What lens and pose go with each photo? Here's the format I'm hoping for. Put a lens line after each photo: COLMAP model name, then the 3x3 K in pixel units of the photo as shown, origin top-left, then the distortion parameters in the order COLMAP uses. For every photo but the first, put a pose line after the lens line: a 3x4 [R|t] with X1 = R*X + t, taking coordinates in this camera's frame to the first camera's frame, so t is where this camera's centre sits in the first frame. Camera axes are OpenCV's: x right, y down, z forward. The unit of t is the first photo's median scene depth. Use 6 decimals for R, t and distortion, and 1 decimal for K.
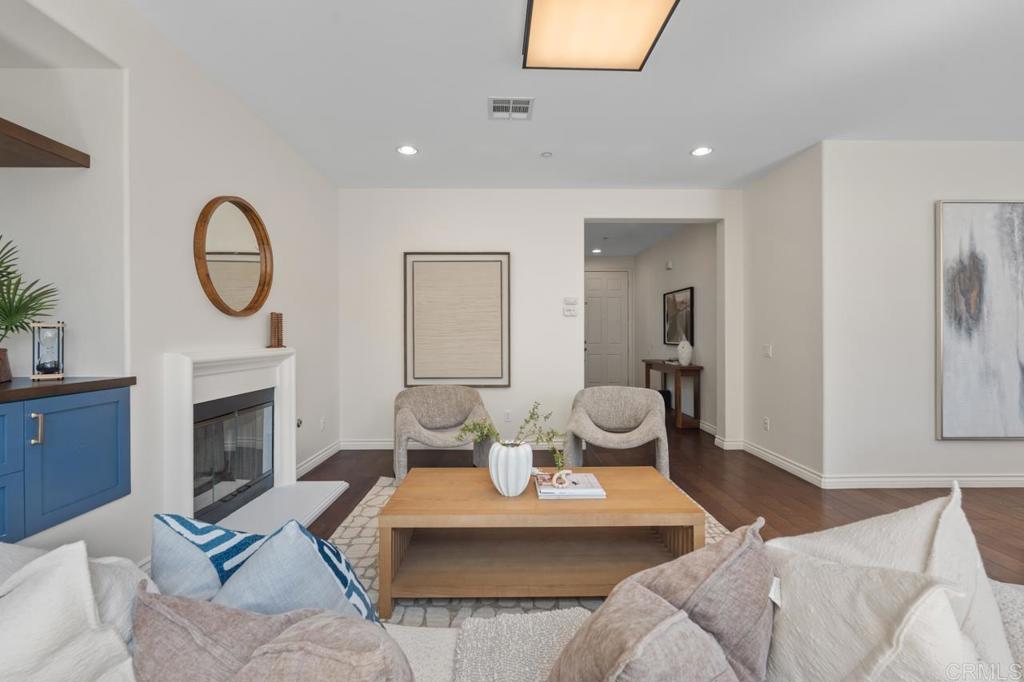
lens RADIAL K [[453.8, 0, 511.1], [0, 453.8, 340.0], [0, 0, 1]] dist [-0.004678, -0.000612]
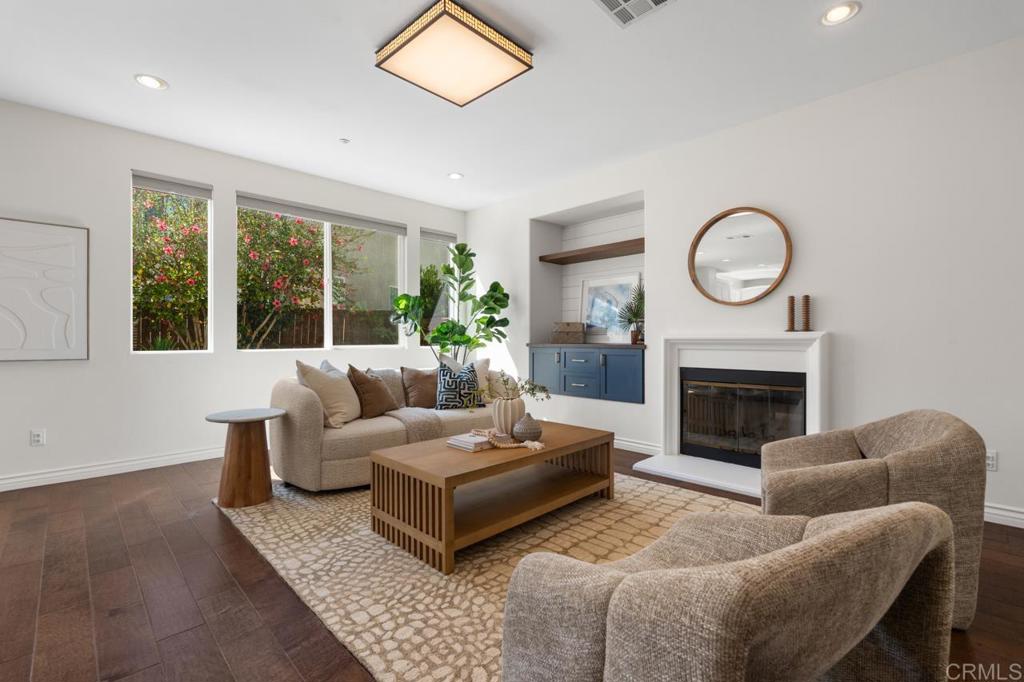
lens RADIAL K [[453.8, 0, 512.8], [0, 453.8, 340.2], [0, 0, 1]] dist [-0.004678, -0.000612]
pose [[-0.727977, -0.000142, -0.685601, 0.715922], [-0.003010, 0.999991, 0.002988, 0.043018], [0.685594, 0.004239, -0.727971, 1.566904]]
